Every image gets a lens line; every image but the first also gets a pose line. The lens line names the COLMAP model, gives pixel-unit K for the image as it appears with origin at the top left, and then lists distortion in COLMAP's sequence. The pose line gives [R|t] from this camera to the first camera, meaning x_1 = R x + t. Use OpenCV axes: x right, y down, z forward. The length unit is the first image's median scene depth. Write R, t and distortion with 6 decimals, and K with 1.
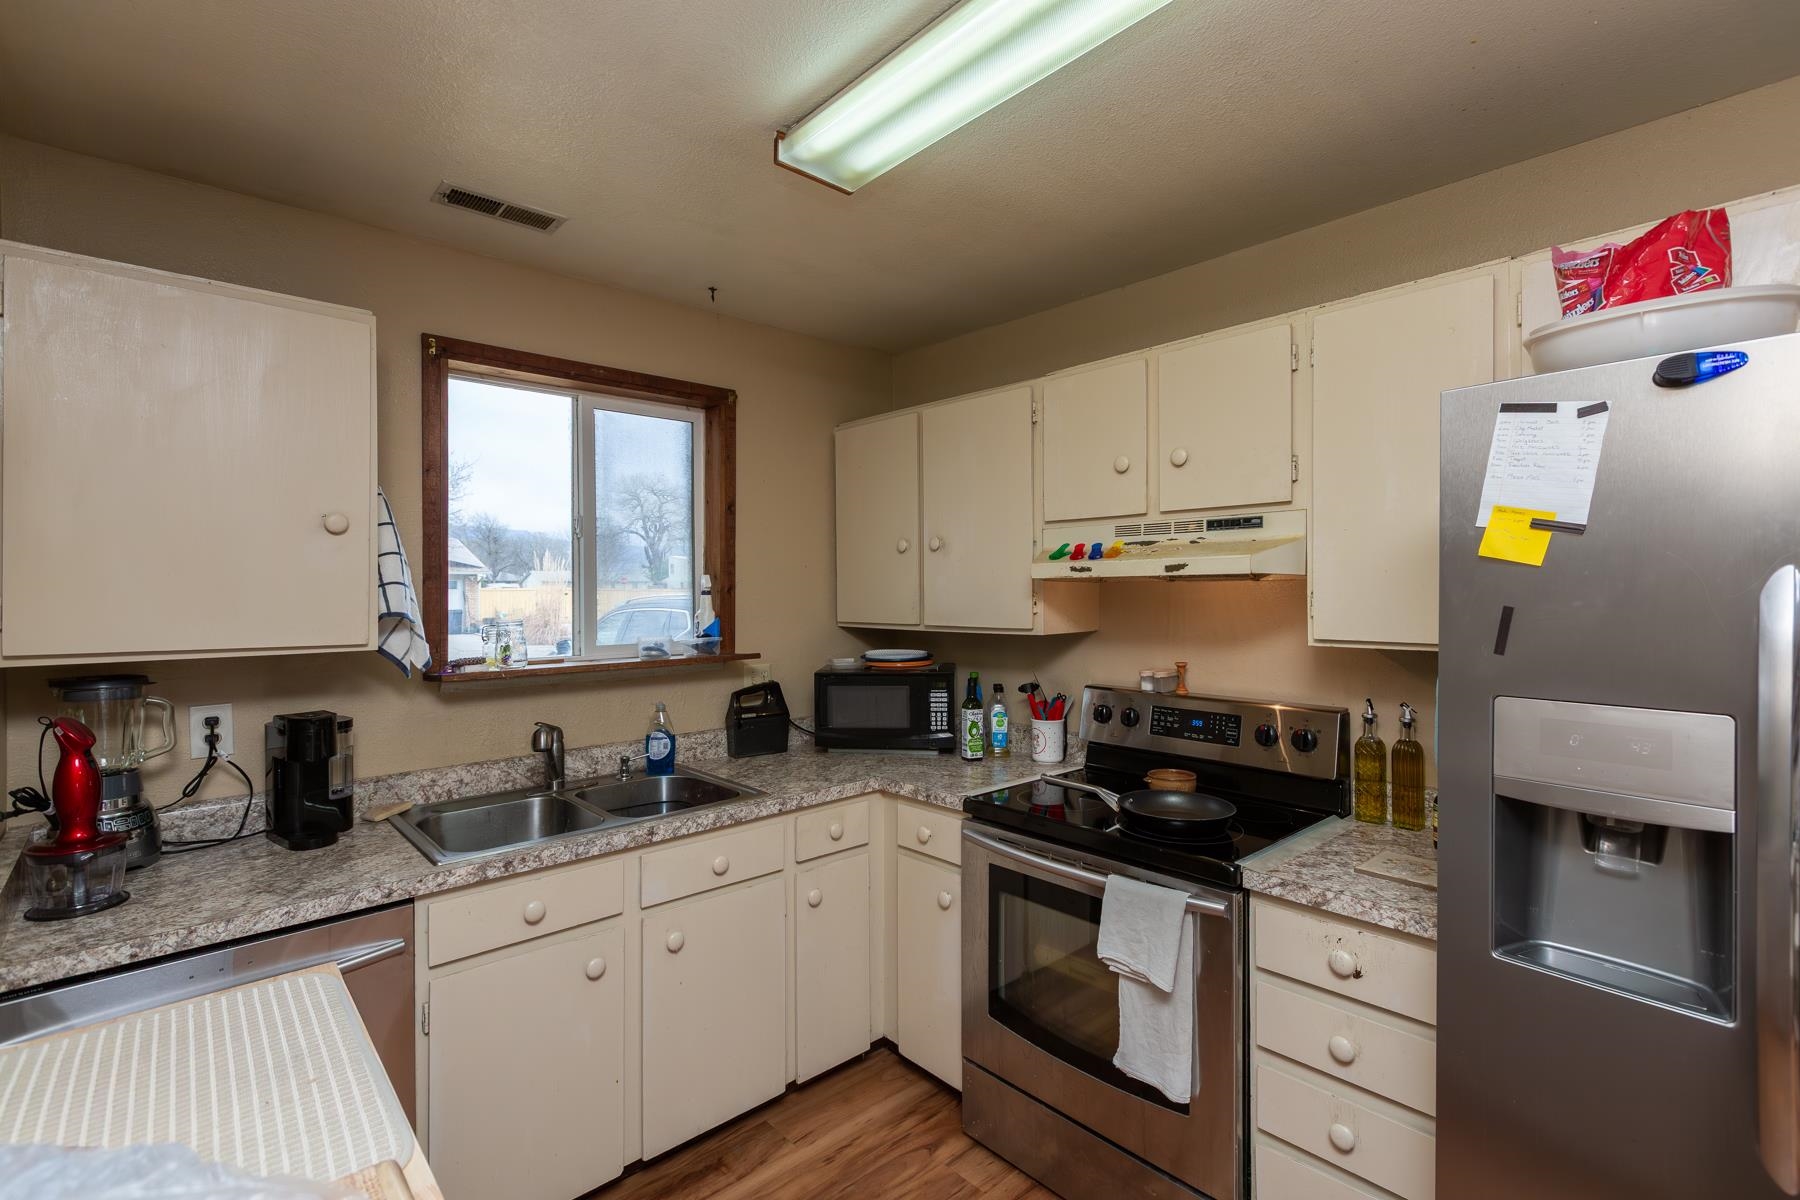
lens RADIAL K [[804.2, 0, 904.8], [0, 804.2, 594.2], [0, 0, 1]] dist [0.016164, -0.000114]
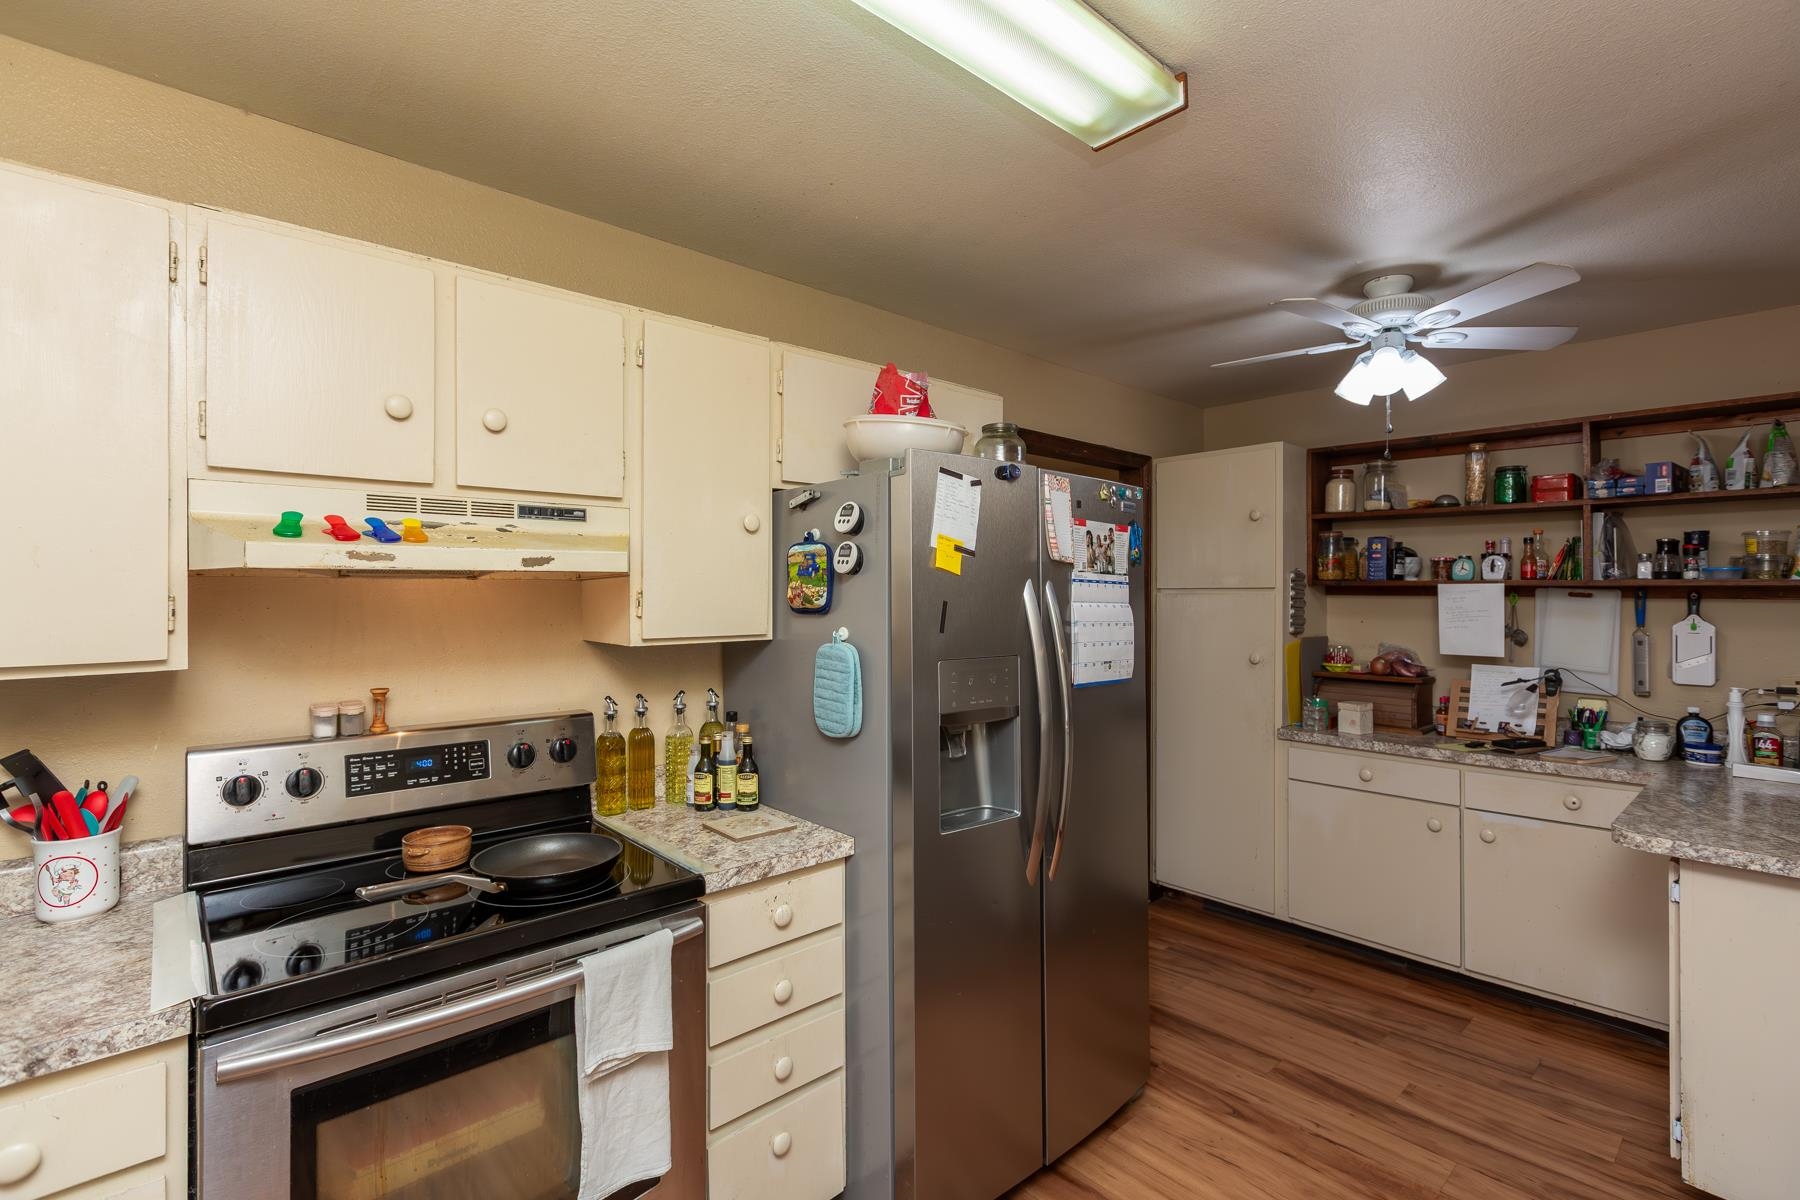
lens RADIAL K [[816.6, 0, 890.8], [0, 816.6, 587.7], [0, 0, 1]] dist [0.006179, -0.002414]
pose [[0.032447, 0.009405, 0.999429, -0.465279], [0.005444, 0.999939, -0.009586, 0.003129], [-0.999459, 0.005752, 0.032393, 0.614000]]
